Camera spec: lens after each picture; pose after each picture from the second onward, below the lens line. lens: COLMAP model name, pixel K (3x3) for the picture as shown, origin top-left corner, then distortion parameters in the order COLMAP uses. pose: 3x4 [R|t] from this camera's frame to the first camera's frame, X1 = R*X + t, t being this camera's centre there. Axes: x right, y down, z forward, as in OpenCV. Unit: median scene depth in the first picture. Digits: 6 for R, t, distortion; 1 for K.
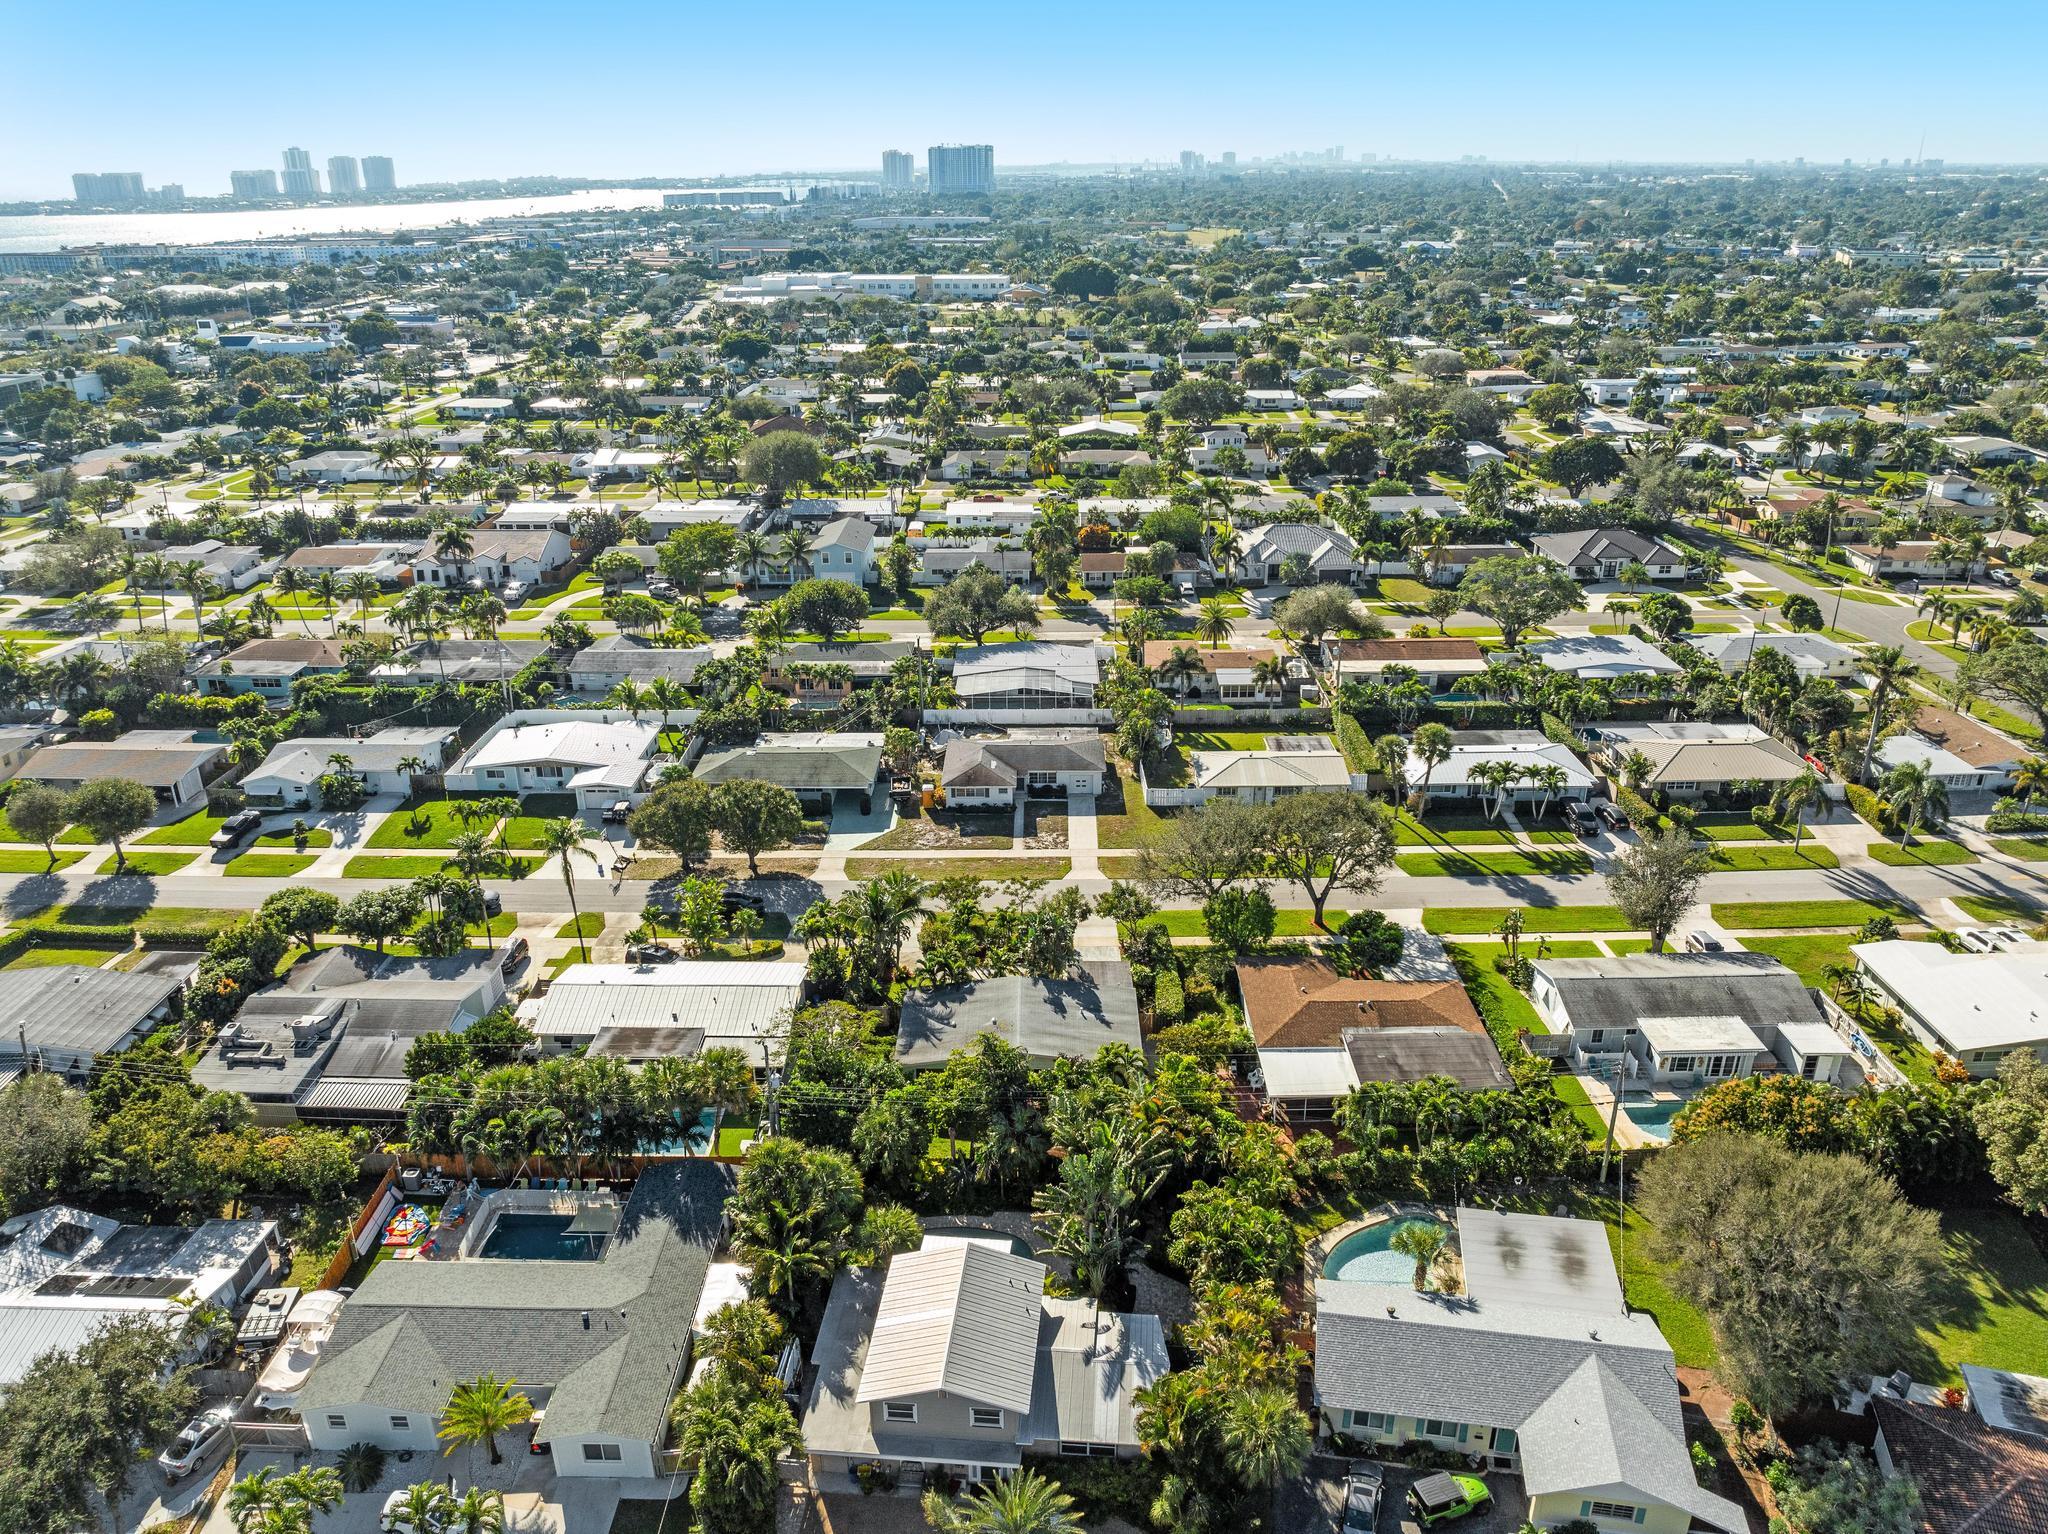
lens RADIAL K [[1464.3, 0, 1024.0], [0, 1464.3, 767.0], [0, 0, 1]] dist [-0.035860, 0.002229]
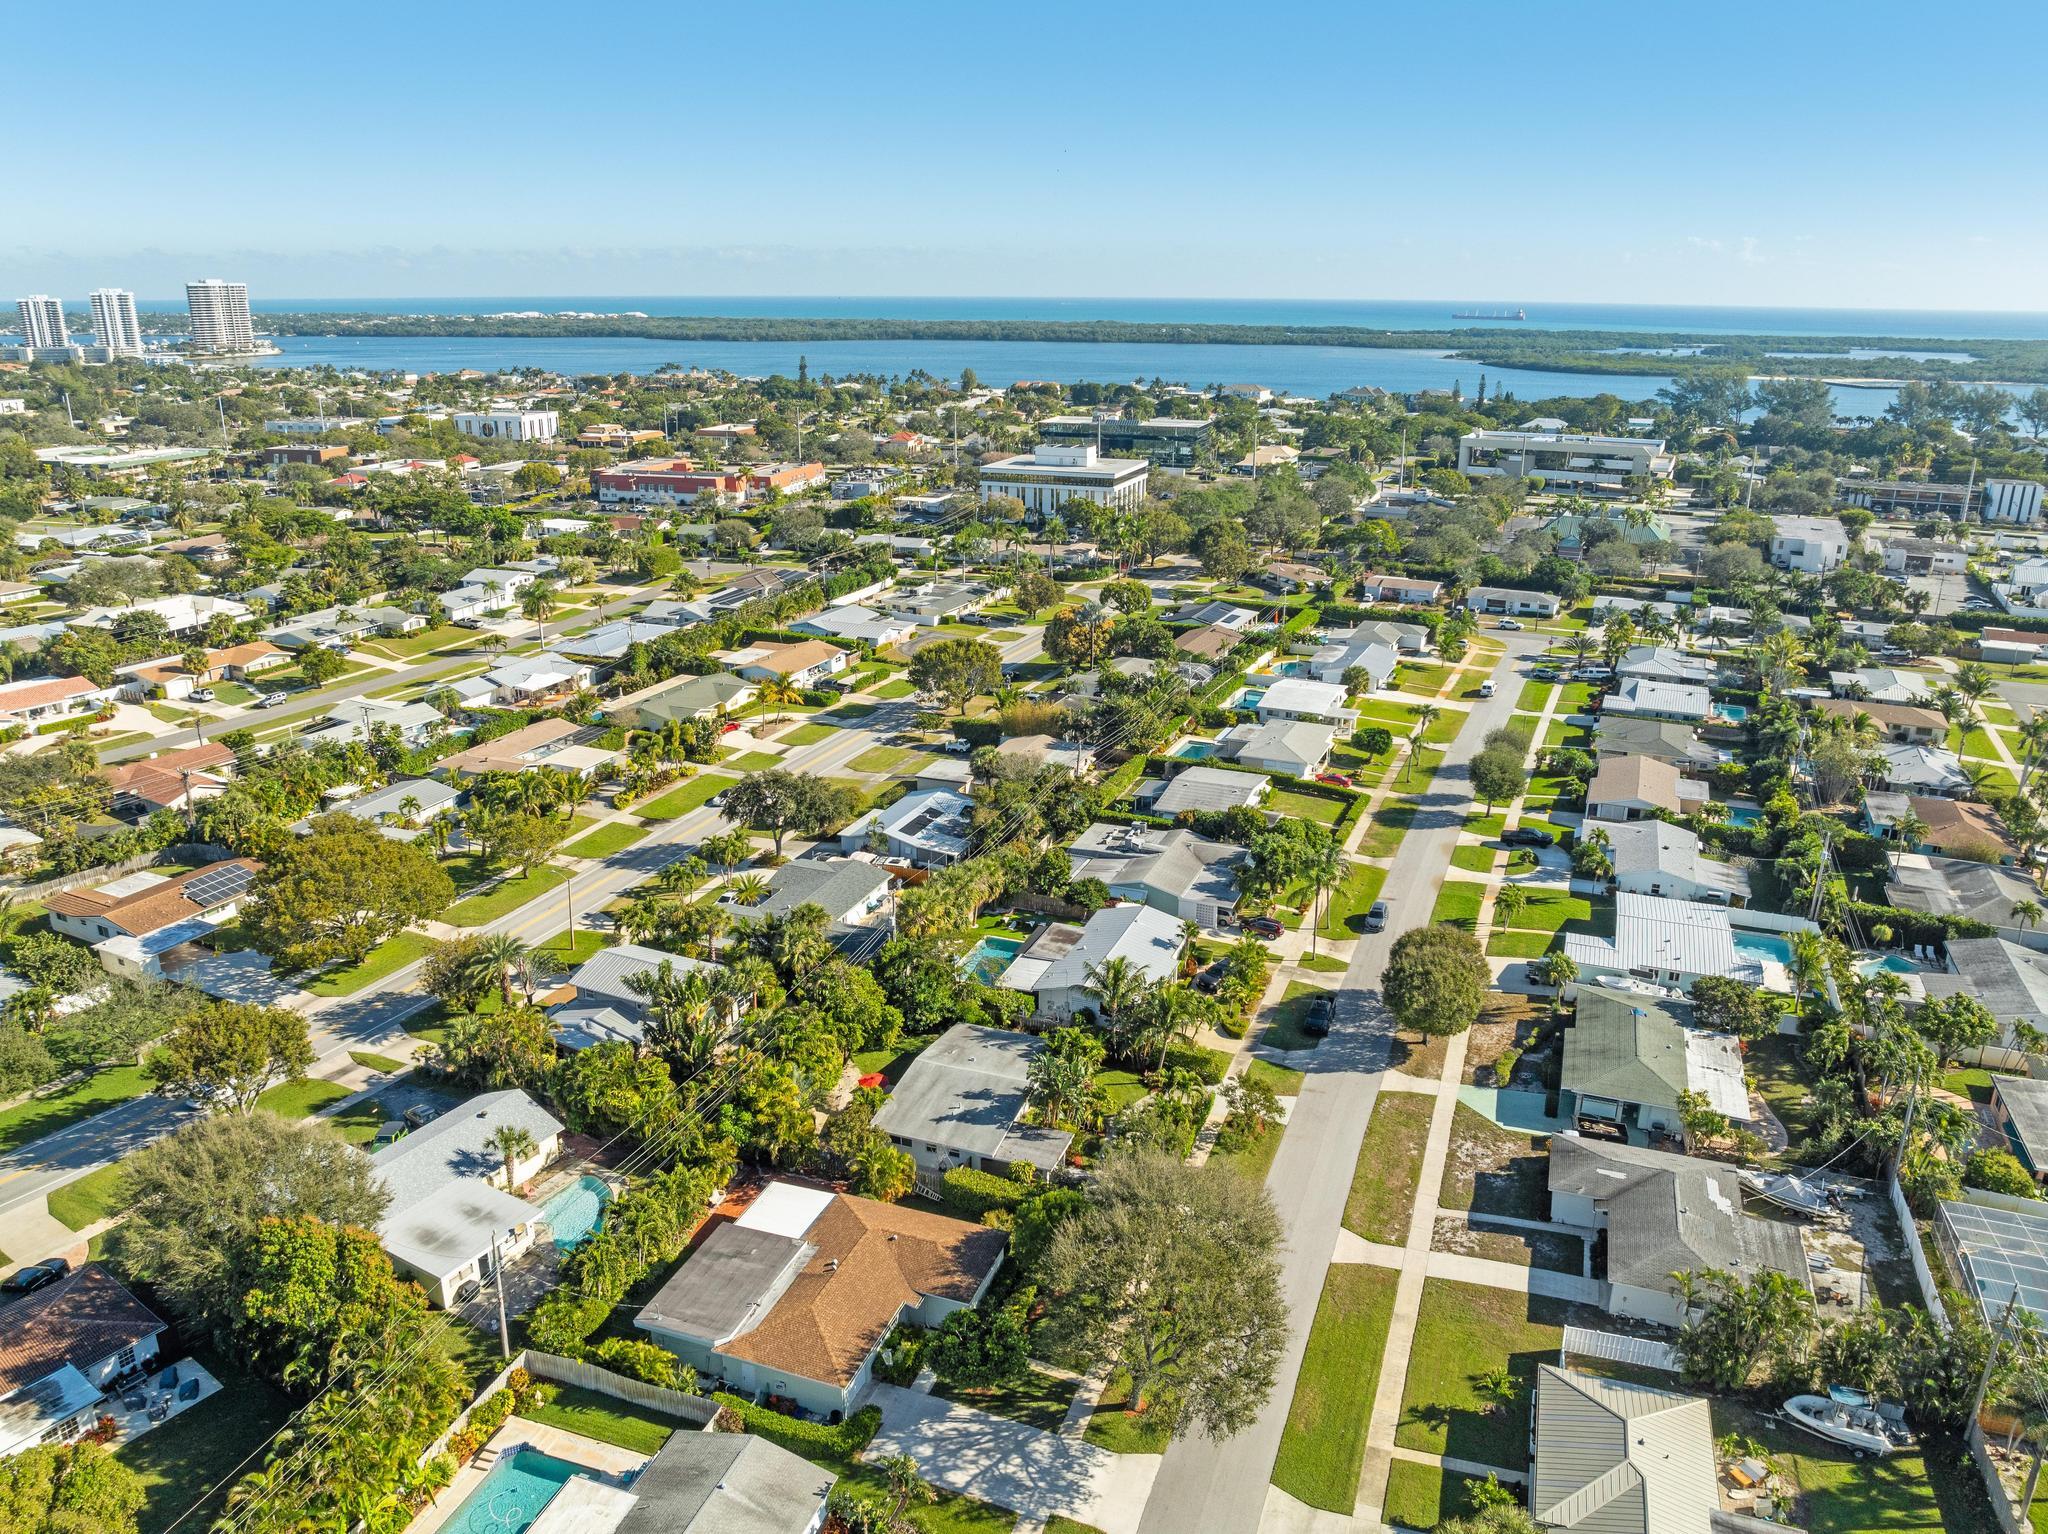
lens RADIAL K [[1464.3, 0, 1024.0], [0, 1464.3, 767.0], [0, 0, 1]] dist [-0.035860, 0.002229]
pose [[-0.354269, 0.296629, -0.886851, 0.643744], [-0.362981, 0.830383, 0.422741, -0.359129], [0.861823, 0.471674, -0.186508, 0.830251]]
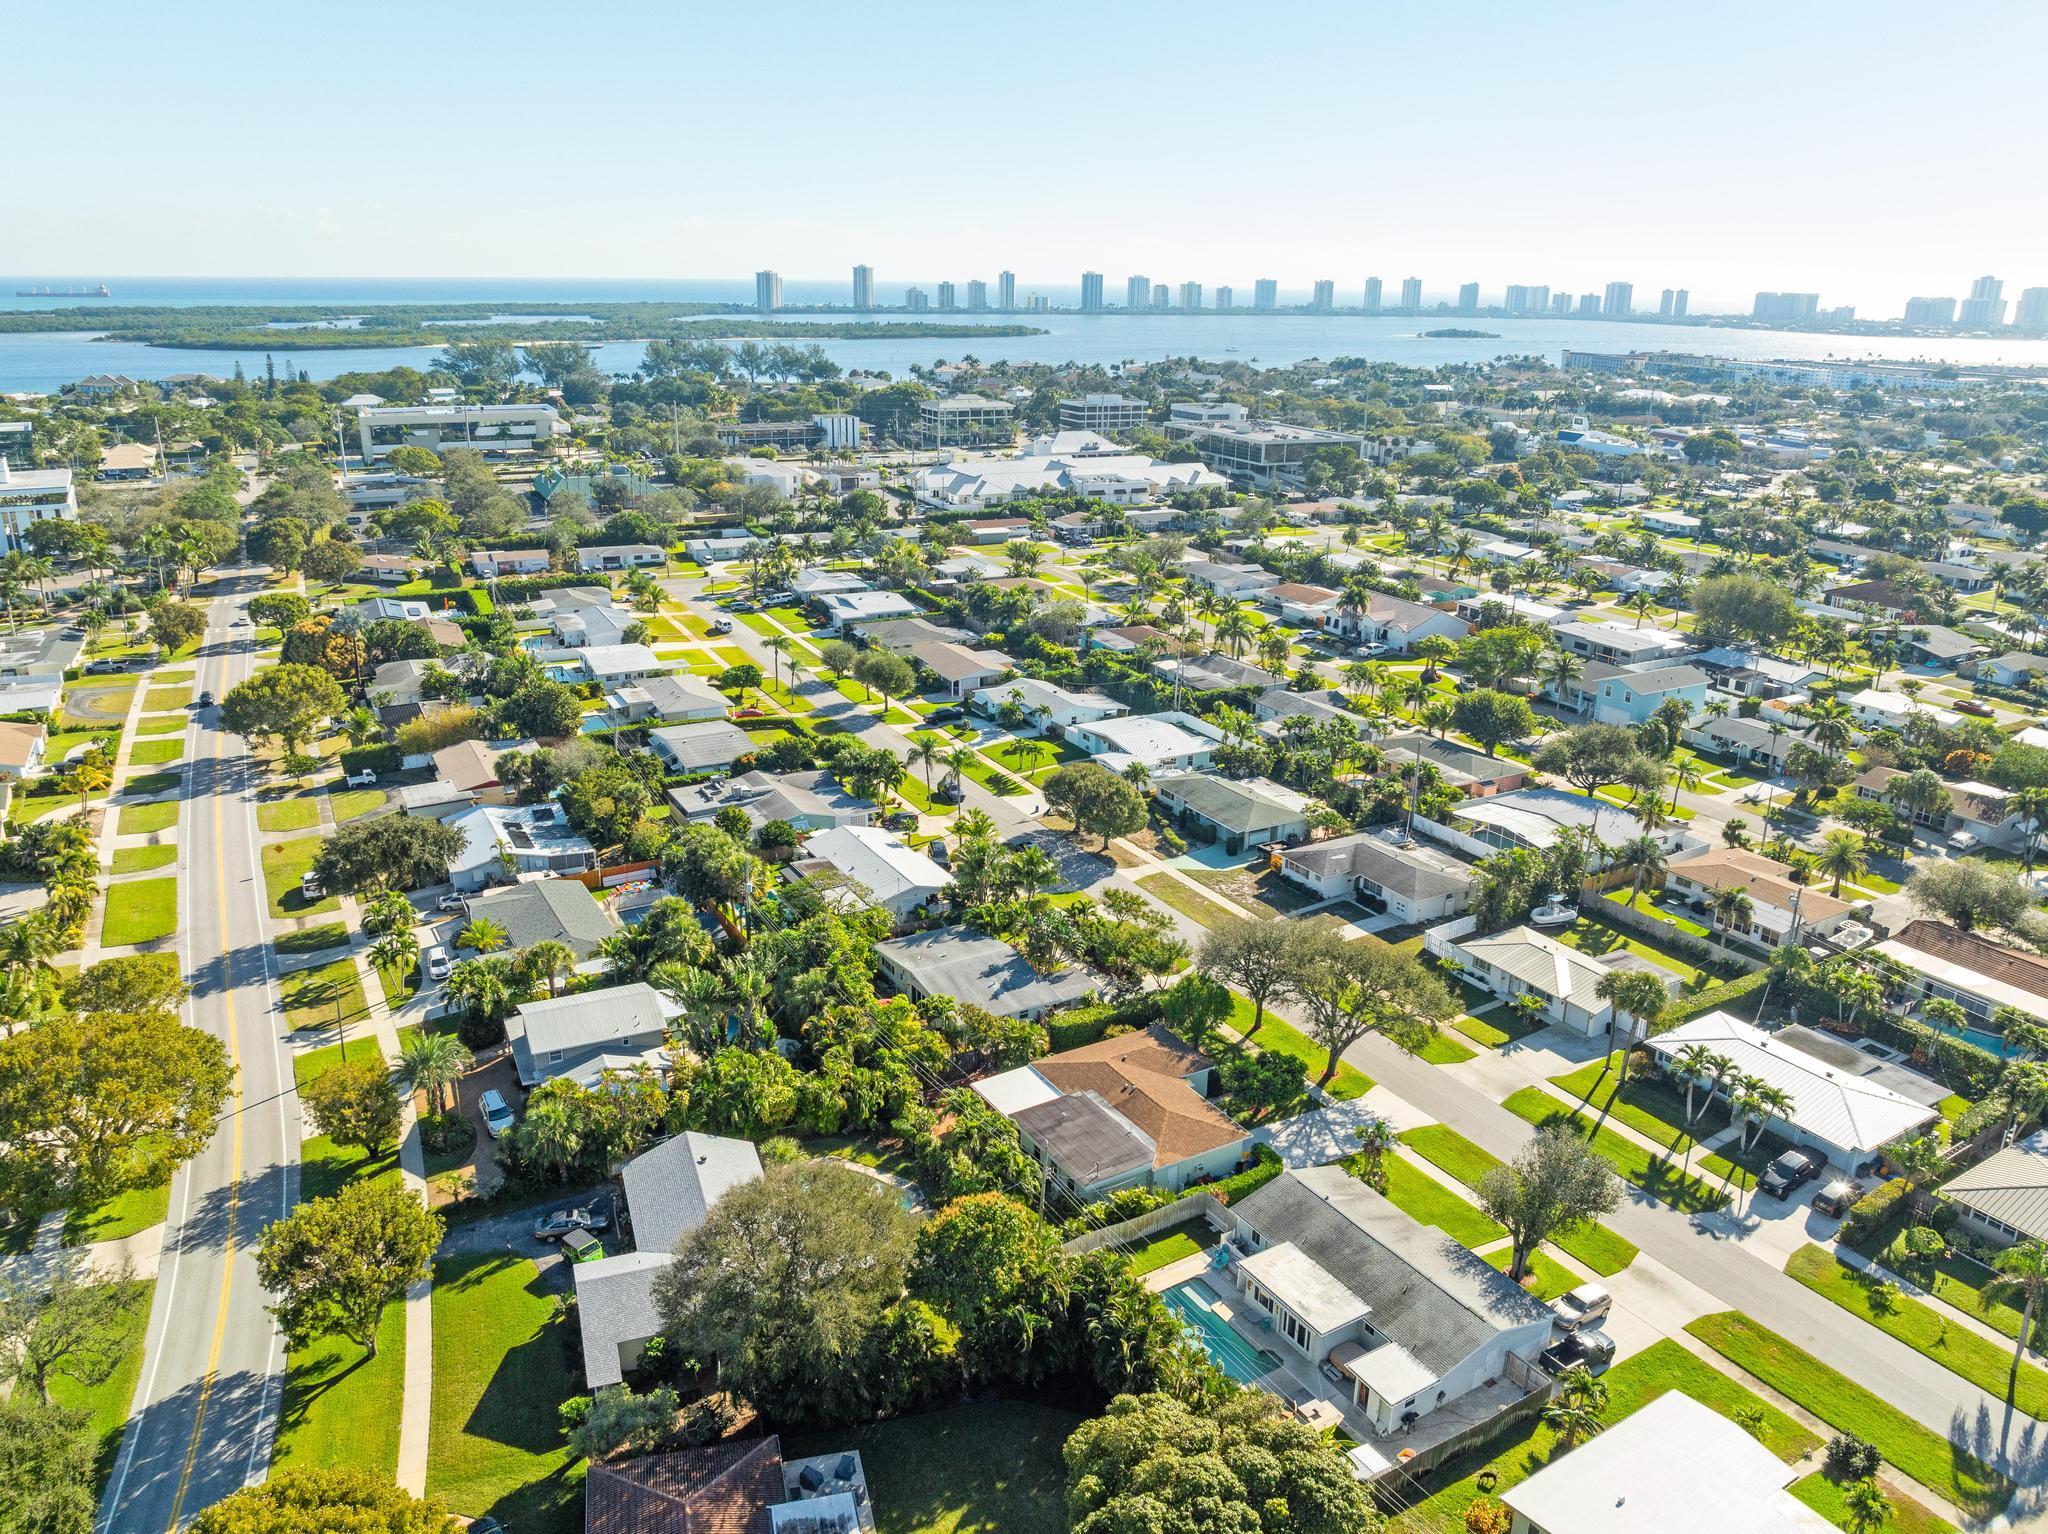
lens RADIAL K [[1480.9, 0, 1024.0], [0, 1480.9, 767.0], [0, 0, 1]] dist [-0.039181, 0.002289]
pose [[0.504233, 0.288061, -0.814107, 0.730195], [-0.351292, 0.929621, 0.111354, -0.103327], [0.788887, 0.229840, 0.569939, 0.215896]]
